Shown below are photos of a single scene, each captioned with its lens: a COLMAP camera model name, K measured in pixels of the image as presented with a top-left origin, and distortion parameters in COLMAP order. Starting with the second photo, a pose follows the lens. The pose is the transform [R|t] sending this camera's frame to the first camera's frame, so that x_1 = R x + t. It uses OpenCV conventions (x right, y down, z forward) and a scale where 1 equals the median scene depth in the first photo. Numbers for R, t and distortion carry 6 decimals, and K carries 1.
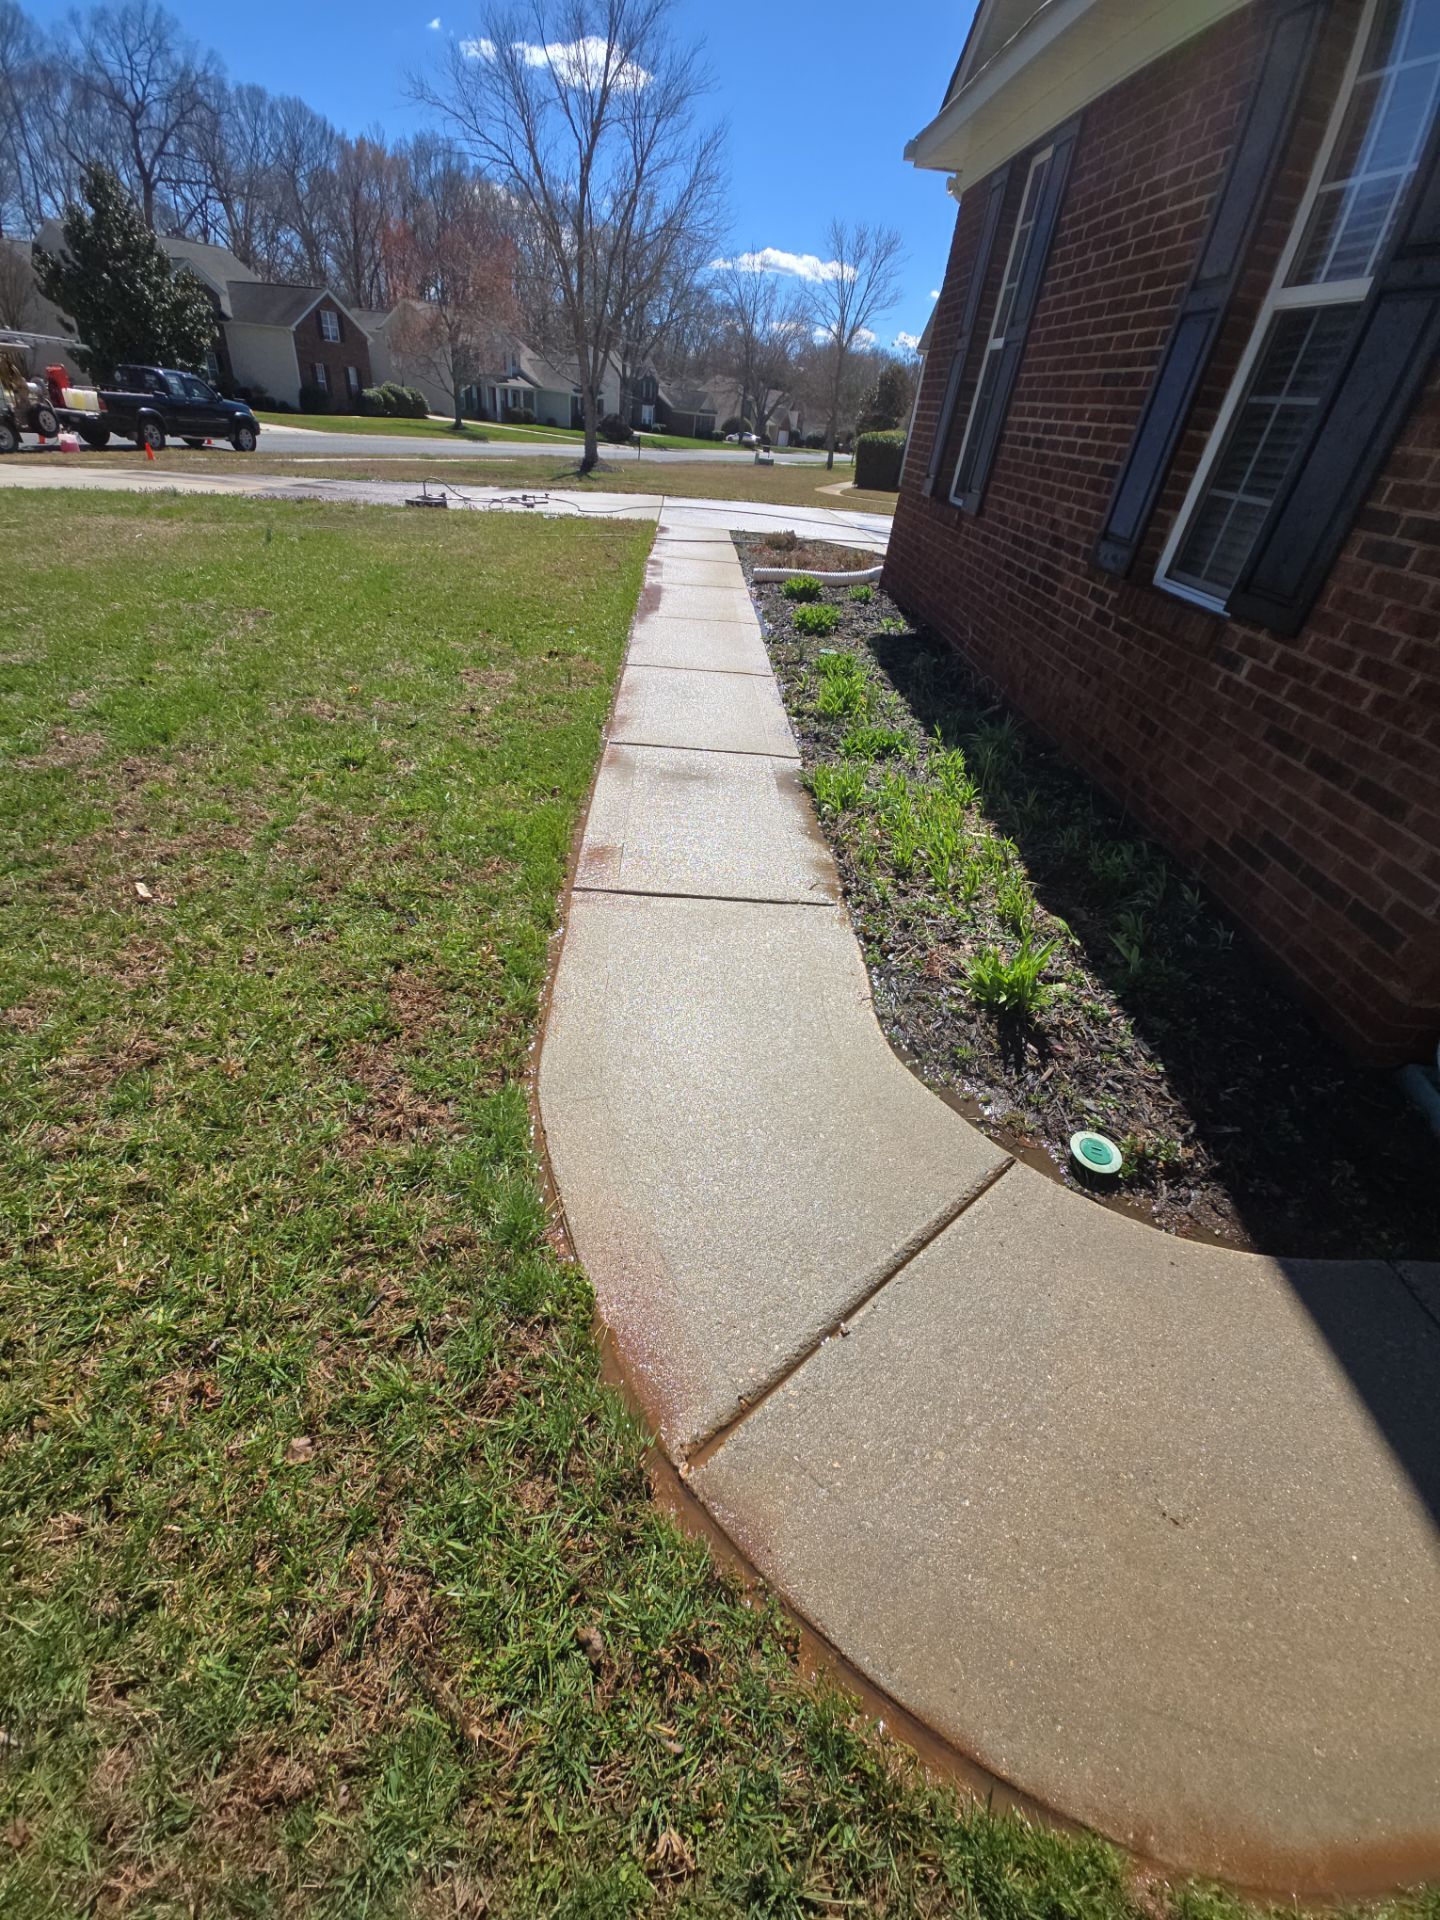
lens RADIAL K [[764.8, 0, 715.9], [0, 764.8, 951.4], [0, 0, 1]] dist [-0.009410, -0.000506]
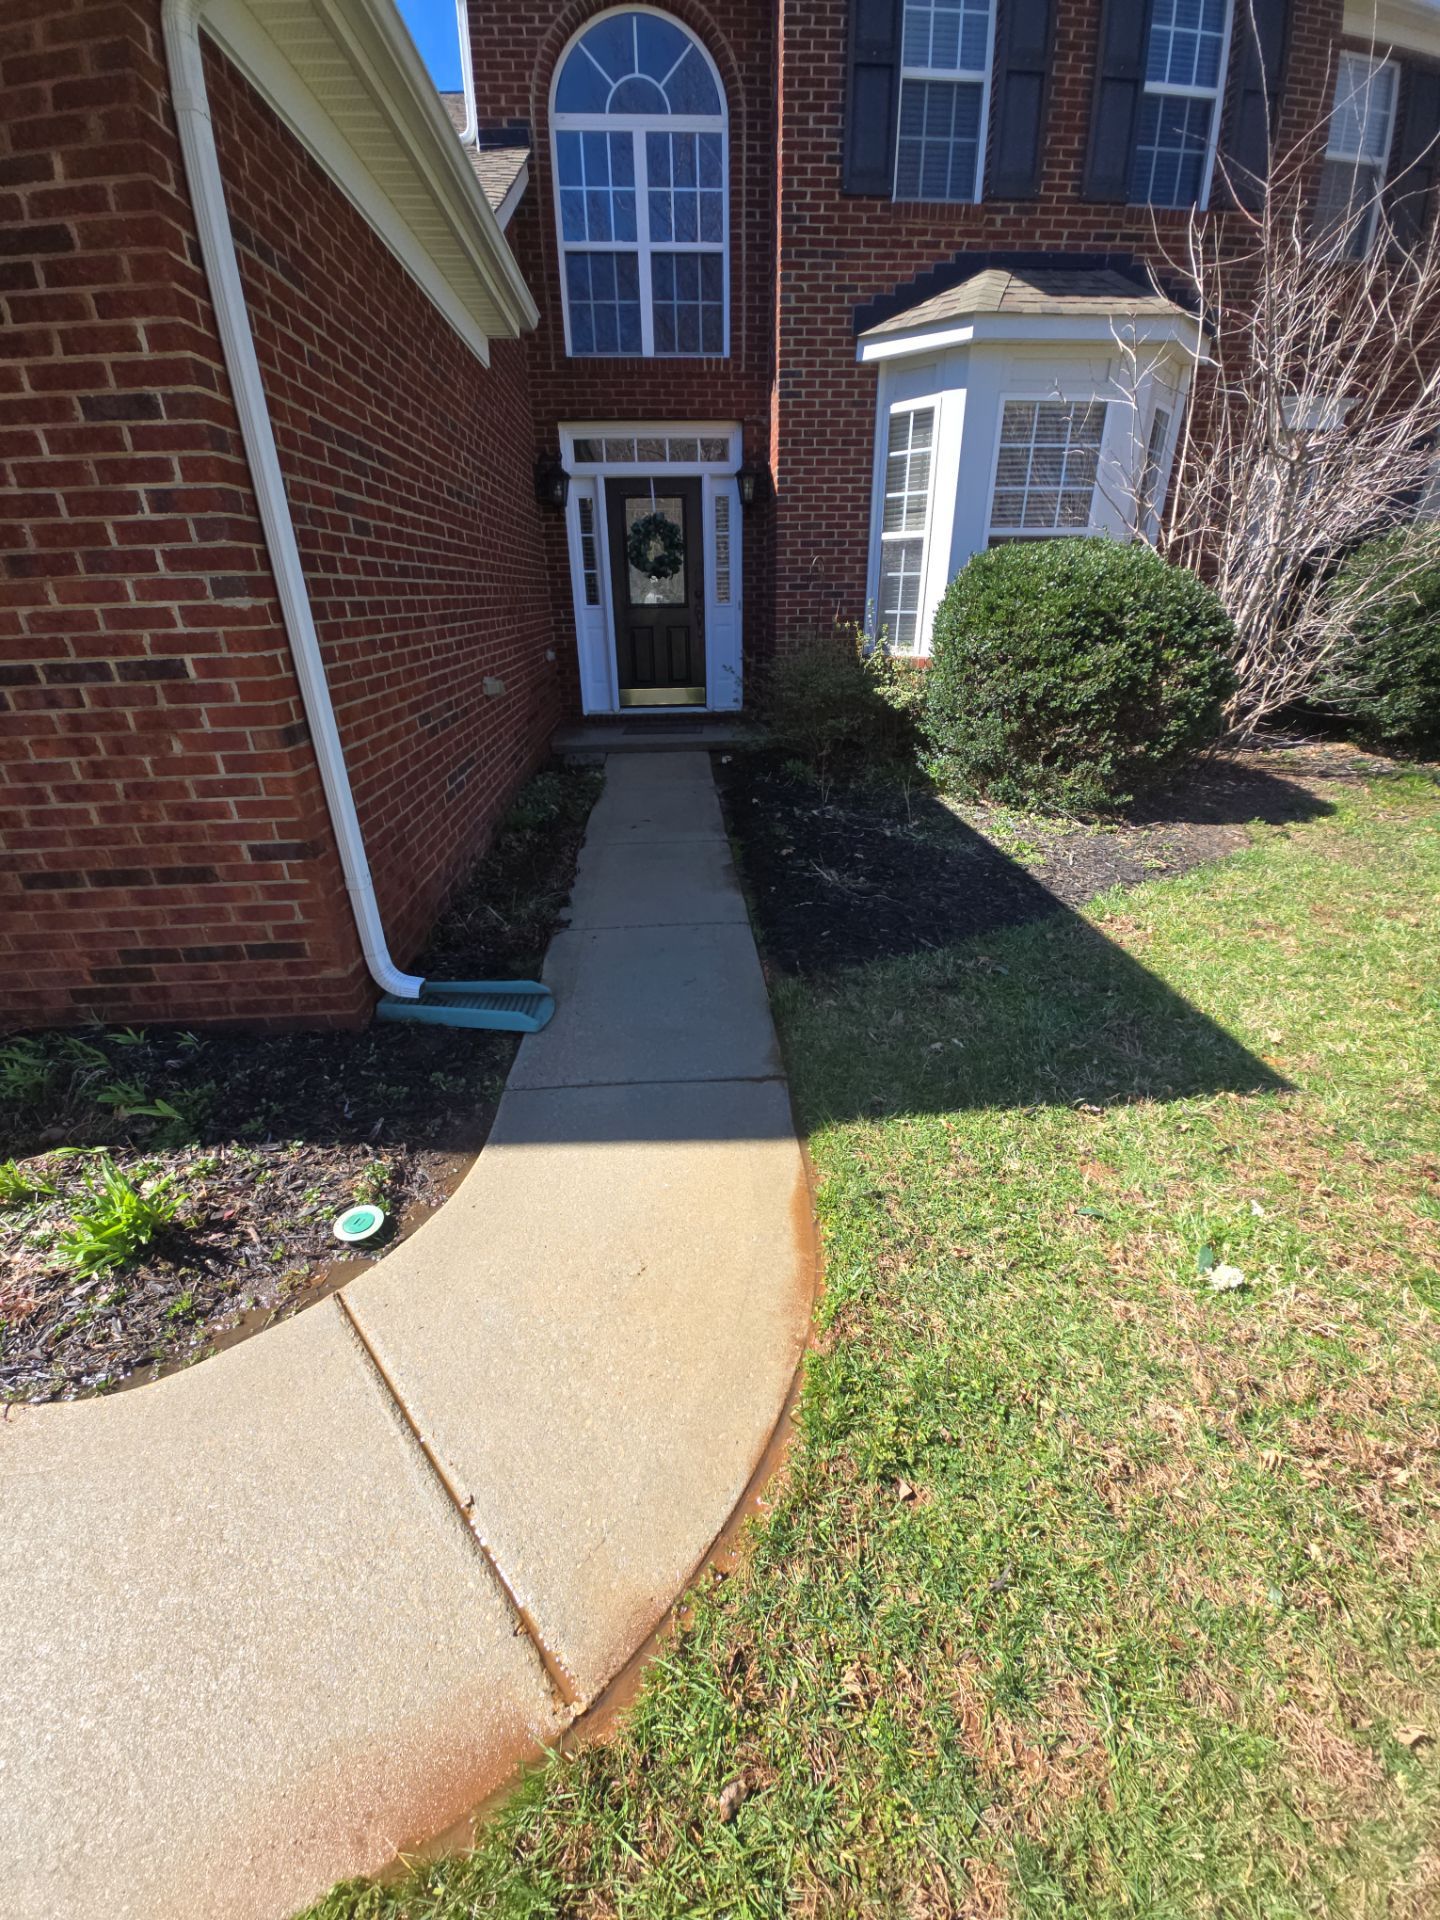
lens RADIAL K [[753.4, 0, 718.2], [0, 753.4, 958.8], [0, 0, 1]] dist [0.000486, -0.010485]
pose [[-0.030785, -0.535062, 0.844251, -0.190526], [0.600384, 0.665399, 0.443603, -0.134487], [-0.799119, 0.520531, 0.300758, 0.064771]]
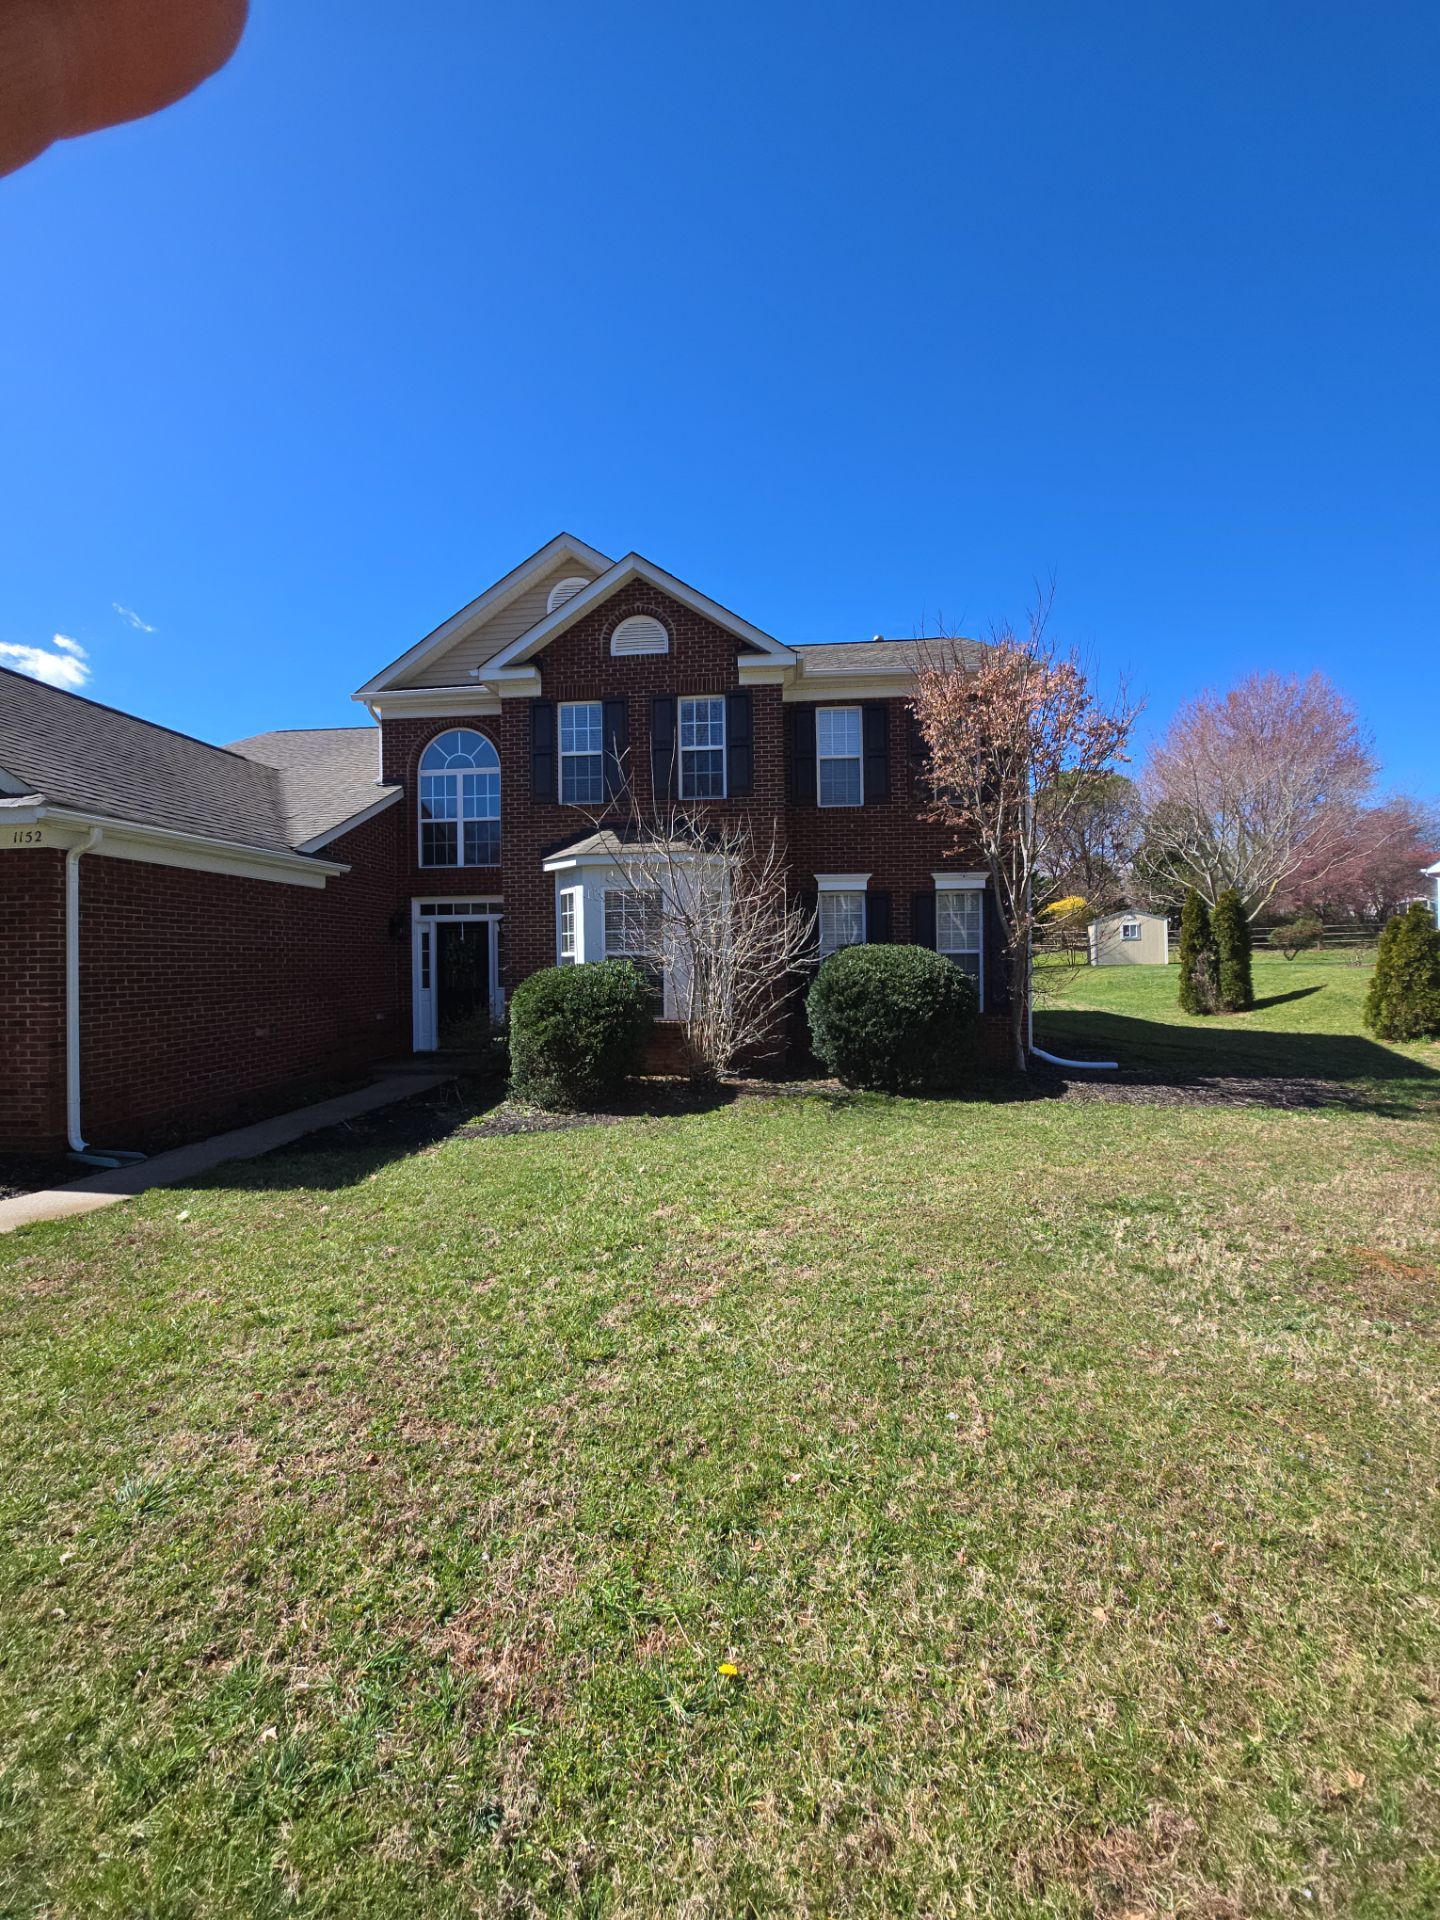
lens RADIAL K [[752.3, 0, 712.4], [0, 752.3, 958.0], [0, 0, 1]] dist [-0.018461, -0.000366]
pose [[0.126159, -0.108616, 0.986046, -1.778397], [0.611114, 0.791492, 0.008997, 1.142524], [-0.781424, 0.601451, 0.166230, -2.198779]]
